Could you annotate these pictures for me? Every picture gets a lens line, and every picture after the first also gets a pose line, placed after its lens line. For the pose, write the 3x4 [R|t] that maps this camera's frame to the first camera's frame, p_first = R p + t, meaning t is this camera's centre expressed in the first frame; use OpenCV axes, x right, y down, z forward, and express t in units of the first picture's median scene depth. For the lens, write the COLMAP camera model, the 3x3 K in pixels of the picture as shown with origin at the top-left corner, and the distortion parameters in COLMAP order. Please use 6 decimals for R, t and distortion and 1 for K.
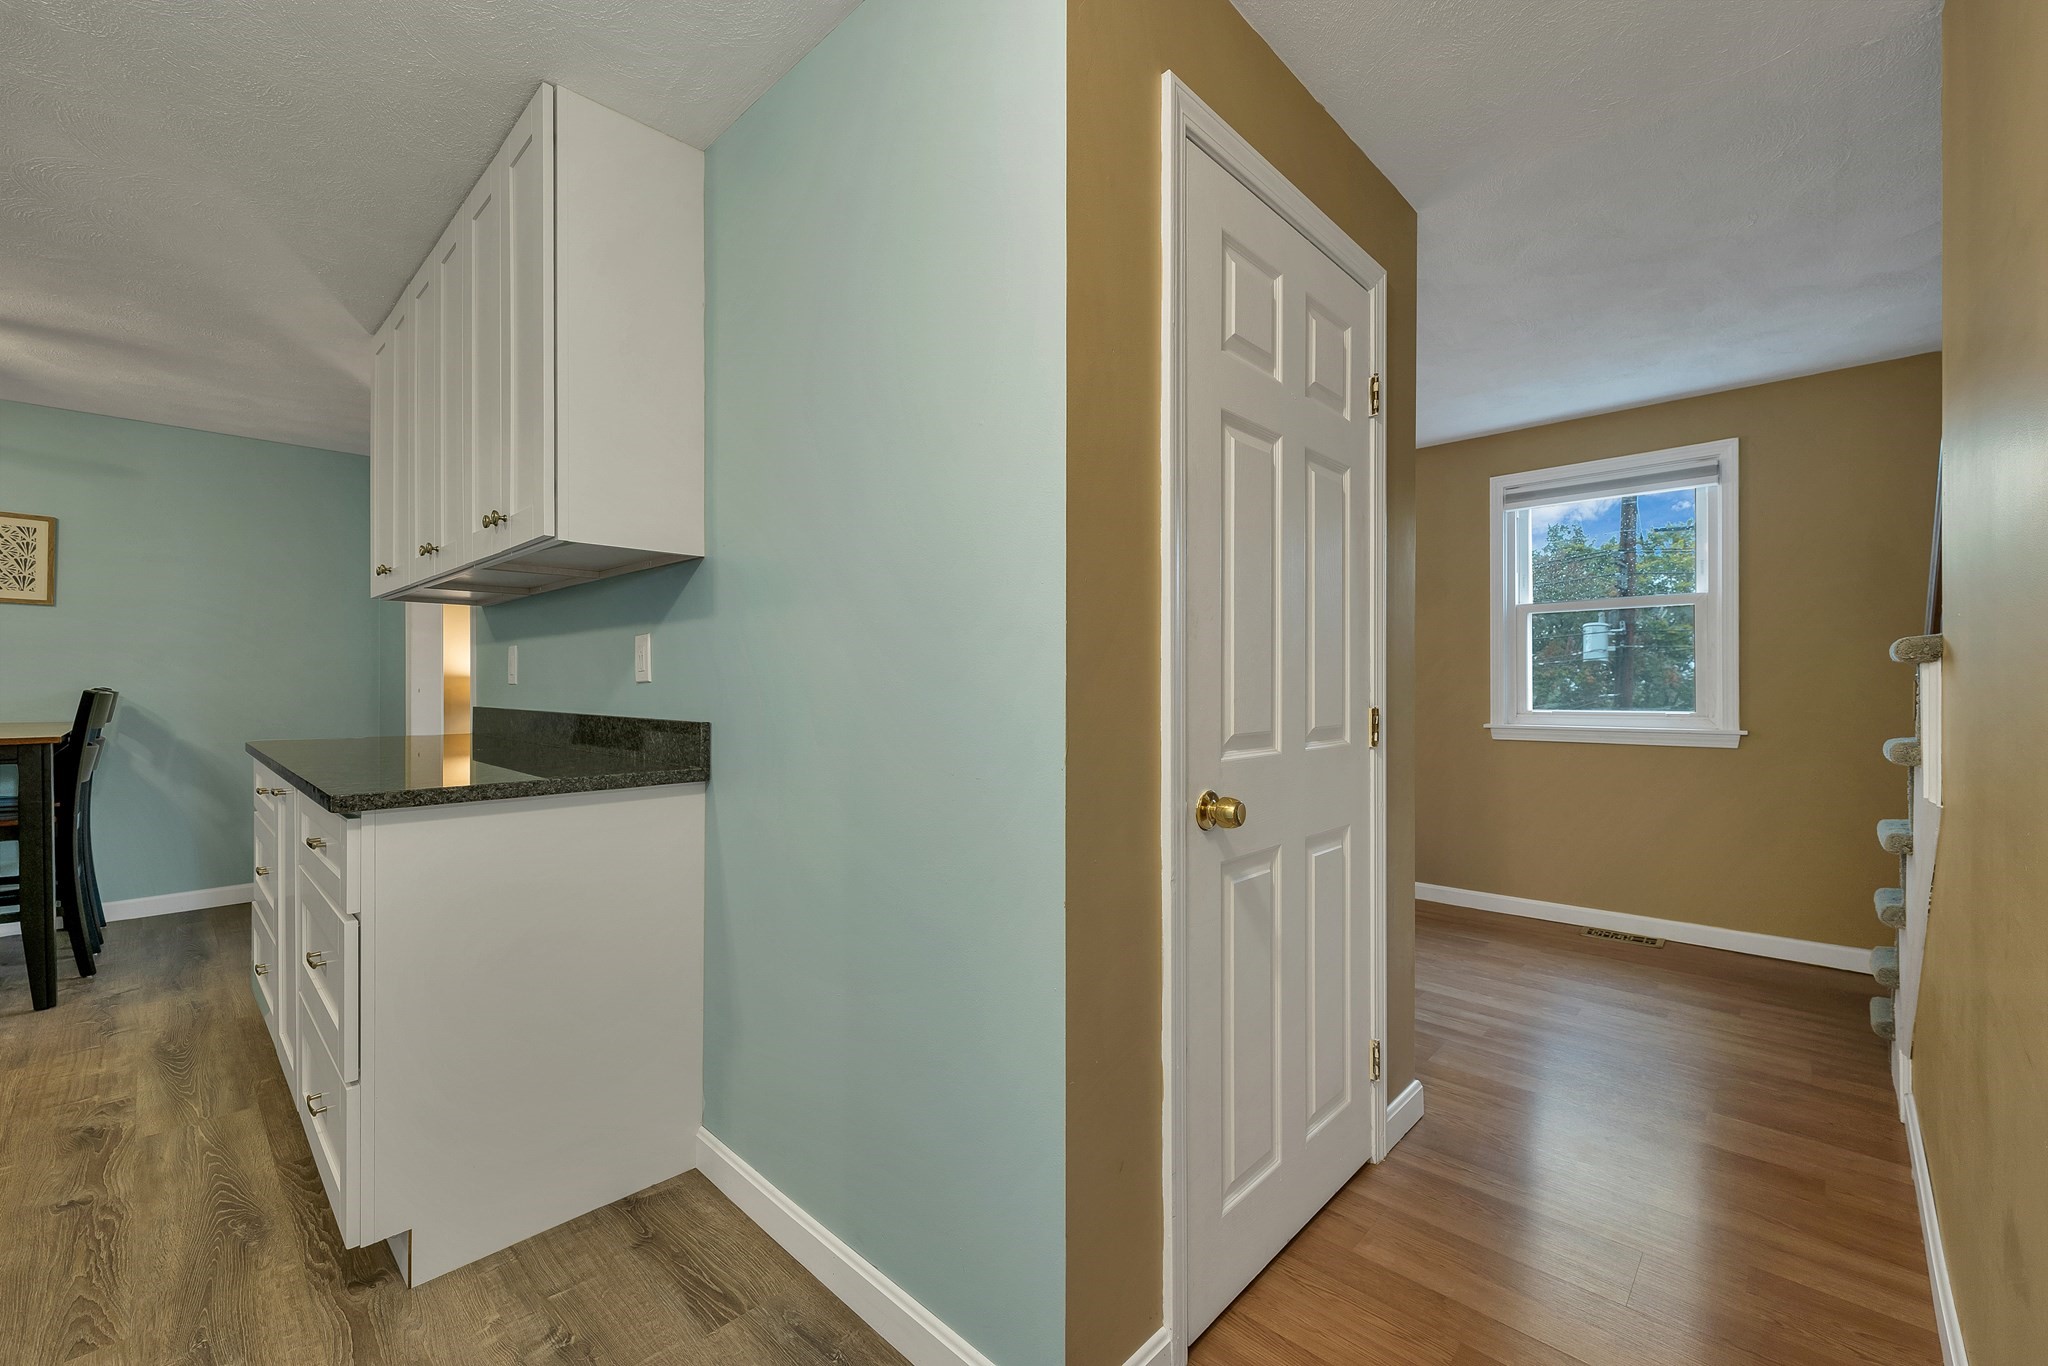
lens RADIAL K [[846.4, 0, 1014.2], [0, 846.4, 681.2], [0, 0, 1]] dist [0.009922, 0.000428]
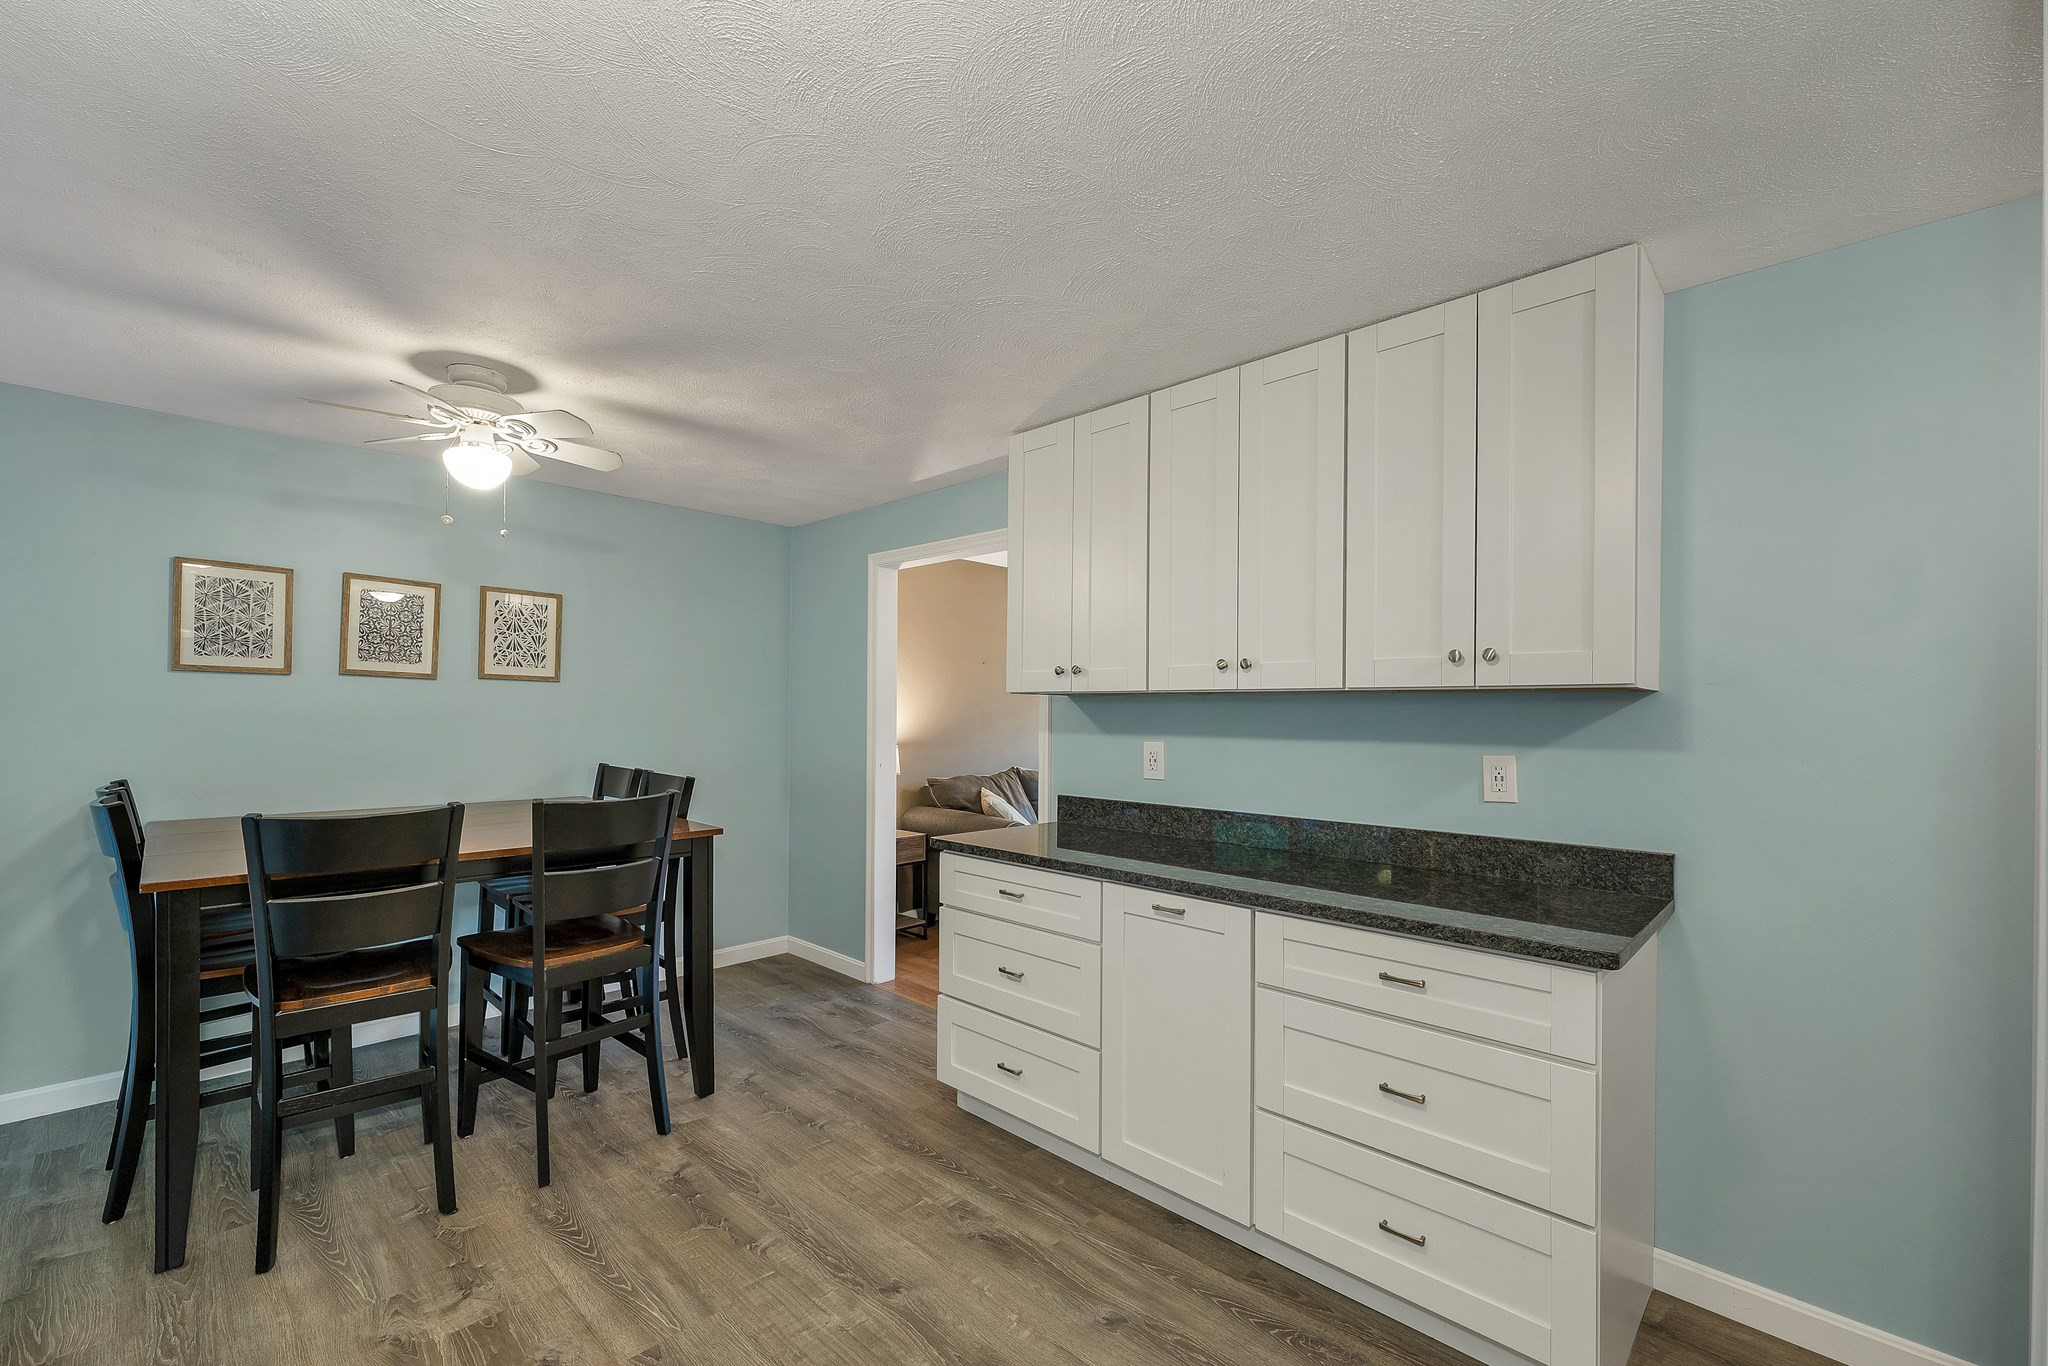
lens RADIAL K [[846.4, 0, 1034.5], [0, 846.4, 701.1], [0, 0, 1]] dist [0.009922, 0.000428]
pose [[0.999704, 0.008022, 0.022975, -0.968058], [-0.007779, 0.999913, -0.010653, -0.097871], [-0.023058, 0.010471, 0.999679, -0.018365]]
